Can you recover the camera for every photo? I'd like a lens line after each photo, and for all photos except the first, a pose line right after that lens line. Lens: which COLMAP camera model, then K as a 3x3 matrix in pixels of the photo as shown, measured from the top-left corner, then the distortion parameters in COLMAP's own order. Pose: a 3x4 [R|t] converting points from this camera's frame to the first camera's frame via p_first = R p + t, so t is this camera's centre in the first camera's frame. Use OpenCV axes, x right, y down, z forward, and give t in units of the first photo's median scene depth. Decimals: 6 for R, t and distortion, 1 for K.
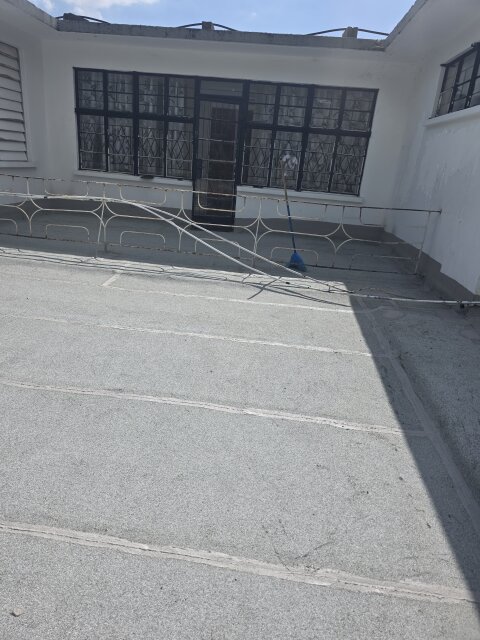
lens RADIAL K [[437.2, 0, 238.3], [0, 437.2, 311.3], [0, 0, 1]] dist [0.044403, -0.053289]
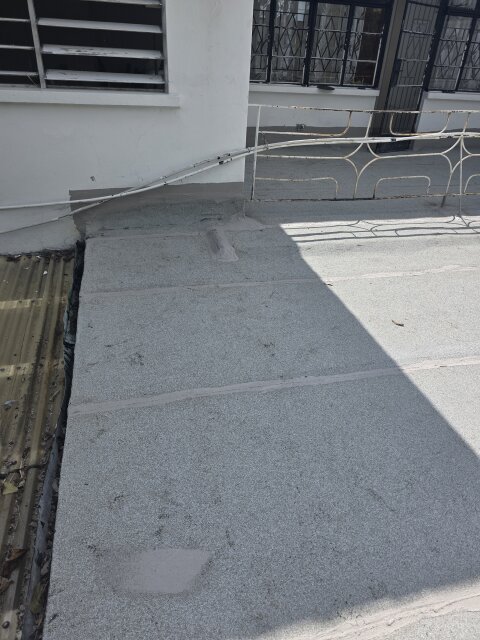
lens RADIAL K [[437.2, 0, 244.7], [0, 437.2, 317.9], [0, 0, 1]] dist [0.044403, -0.053289]
pose [[0.931229, -0.217280, 0.292577, -0.659971], [0.140169, 0.954615, 0.262799, -0.146691], [-0.336399, -0.203716, 0.919421, 0.265759]]
